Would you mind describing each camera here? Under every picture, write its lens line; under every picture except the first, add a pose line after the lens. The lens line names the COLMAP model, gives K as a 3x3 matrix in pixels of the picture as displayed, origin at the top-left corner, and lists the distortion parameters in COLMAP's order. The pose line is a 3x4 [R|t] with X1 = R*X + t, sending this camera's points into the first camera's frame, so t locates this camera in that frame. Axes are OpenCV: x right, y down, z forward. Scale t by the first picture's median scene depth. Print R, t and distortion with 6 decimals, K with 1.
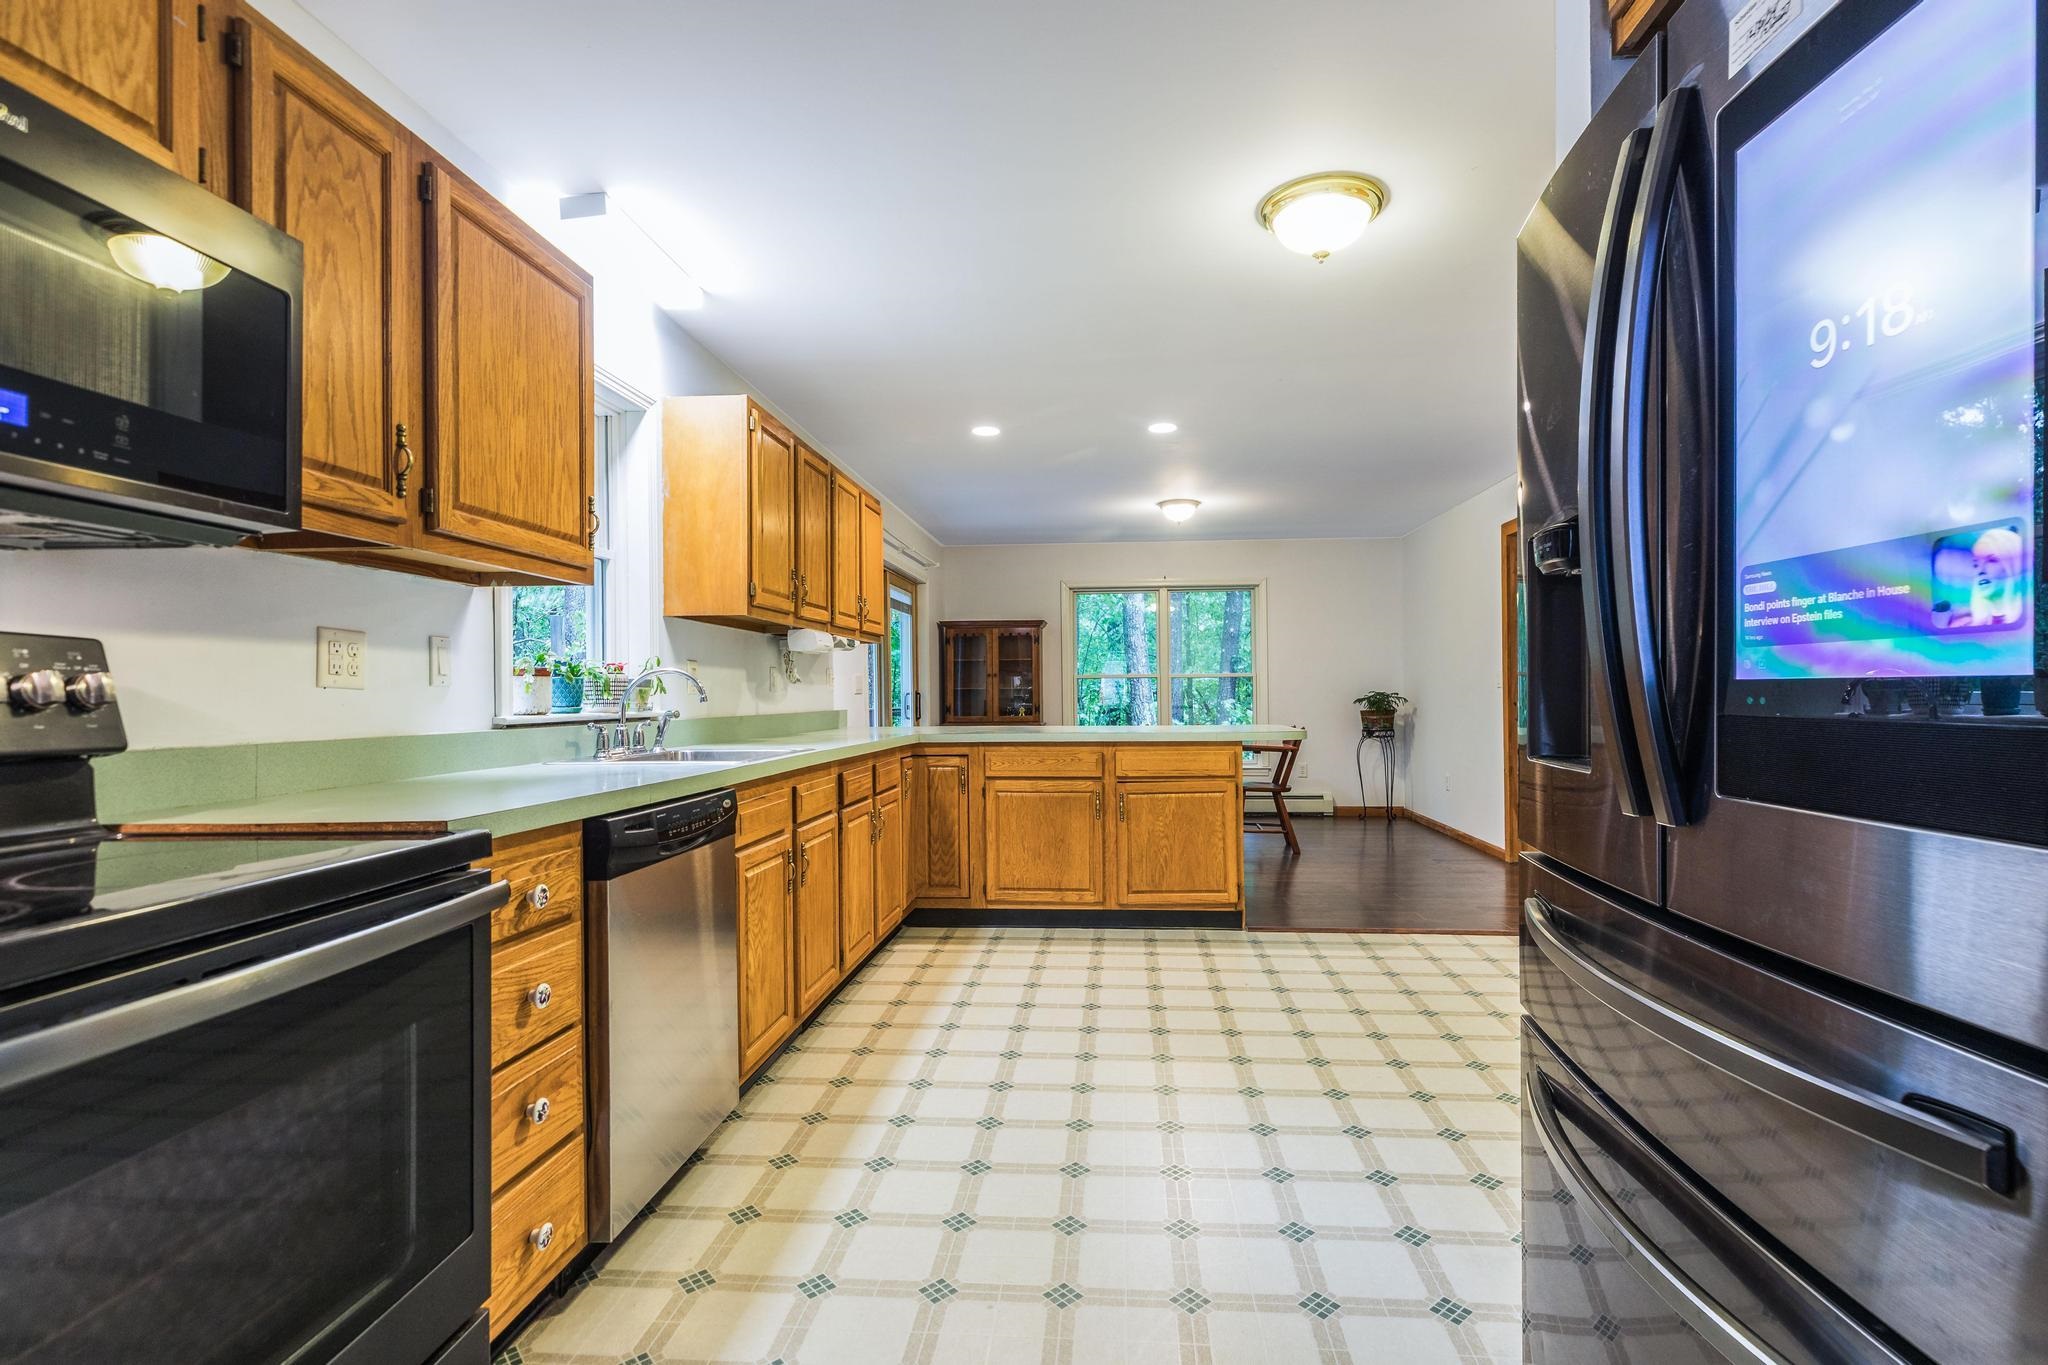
lens RADIAL K [[941.3, 0, 1015.6], [0, 941.3, 687.4], [0, 0, 1]] dist [0.007750, -0.000041]
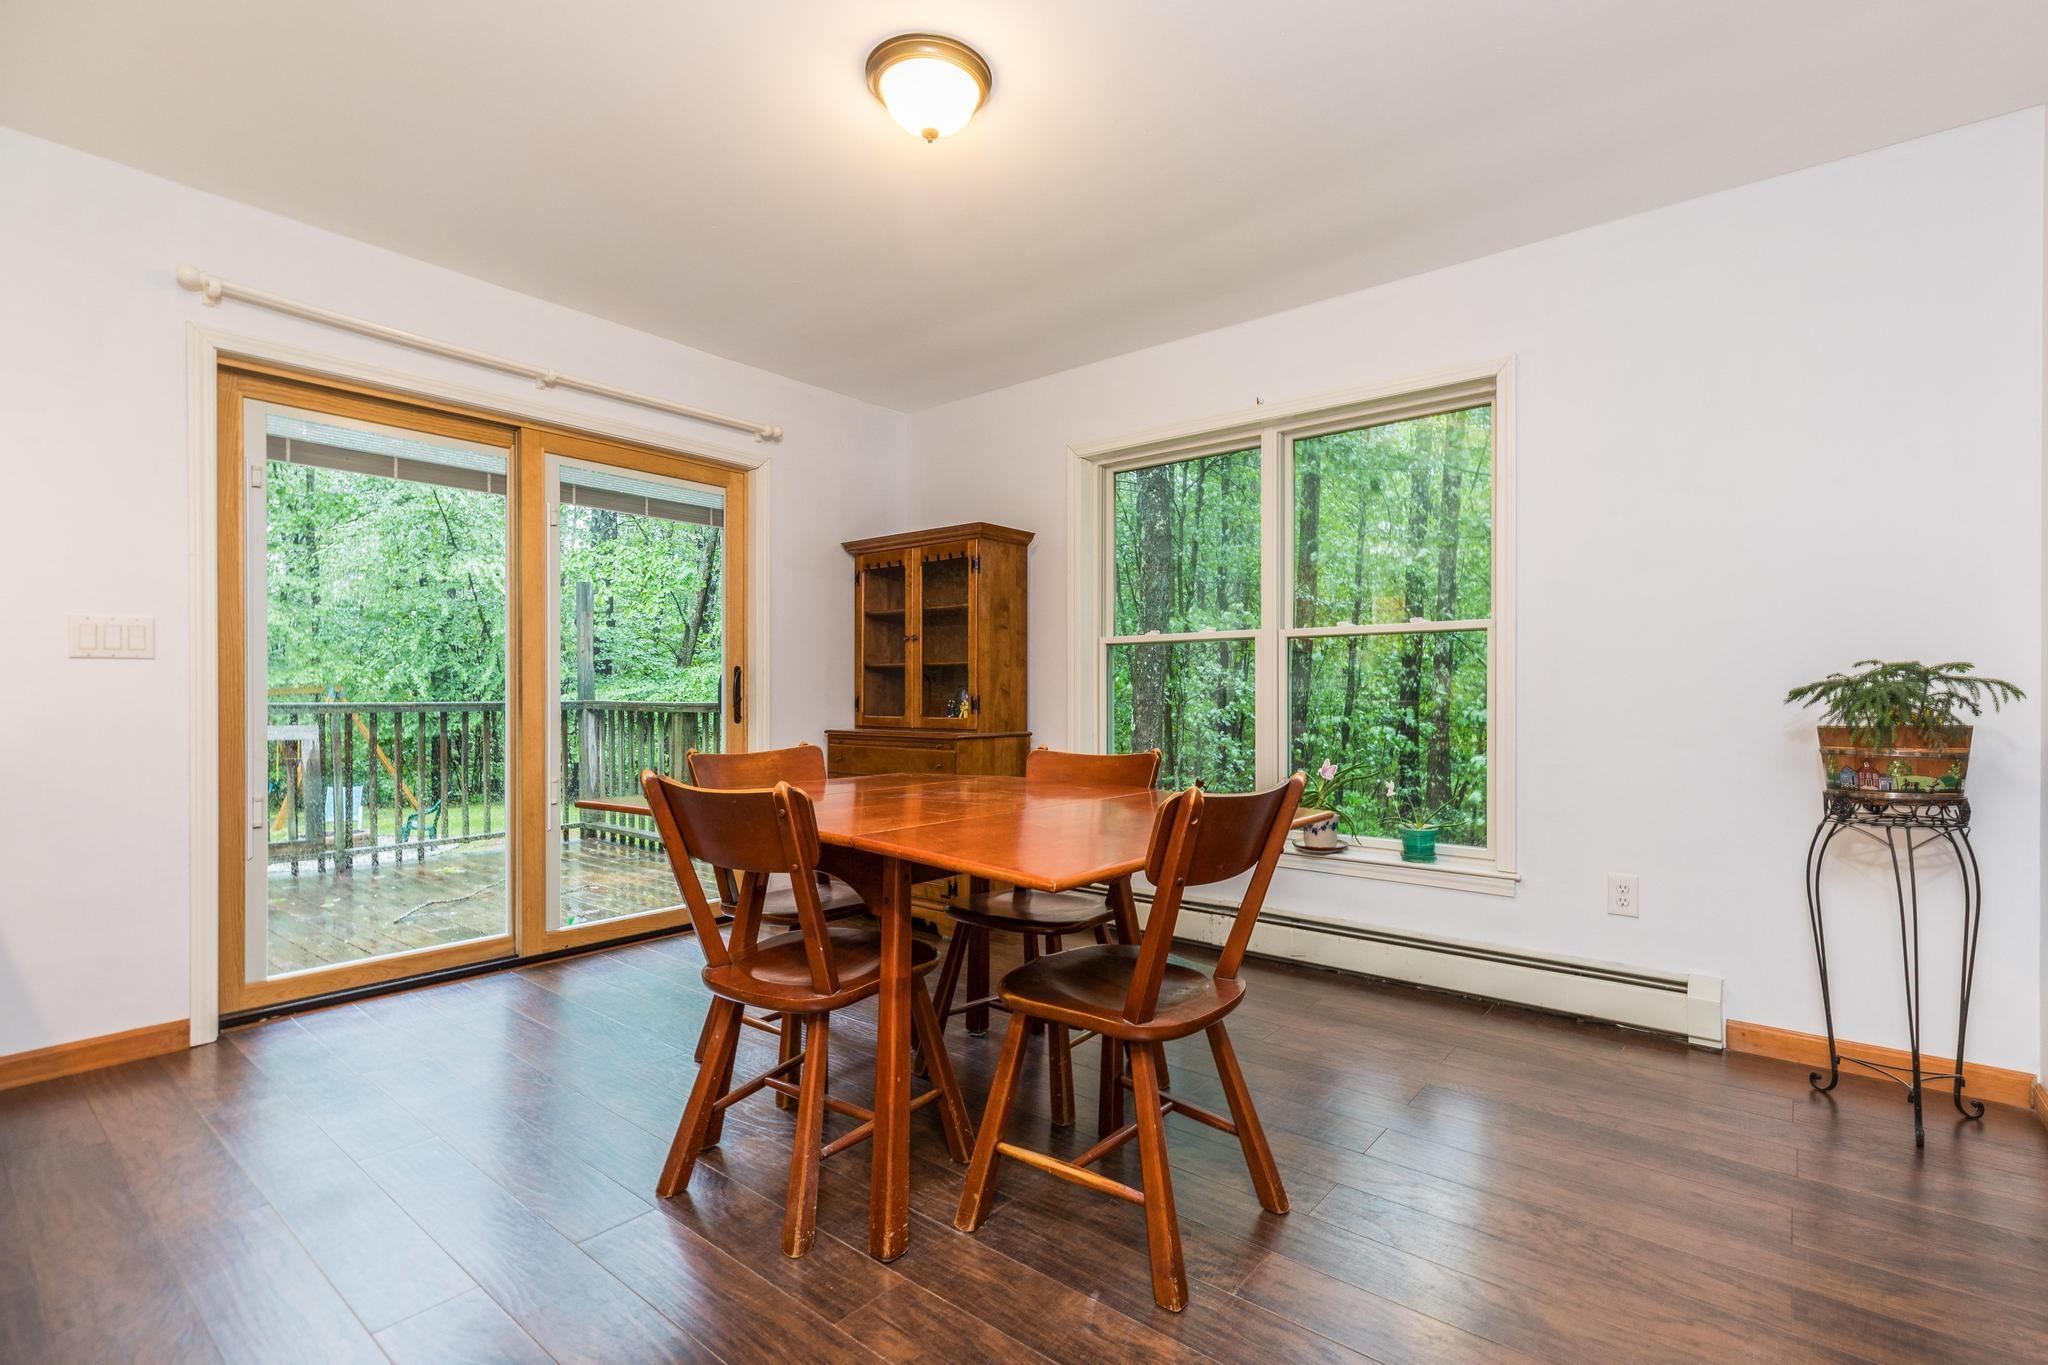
lens RADIAL K [[941.3, 0, 1063.0], [0, 941.3, 694.2], [0, 0, 1]] dist [0.007750, -0.000041]
pose [[0.854239, 0.006403, -0.519842, 0.596909], [-0.002529, 0.999964, 0.008159, 0.024790], [0.519875, -0.005655, 0.854224, 1.161993]]
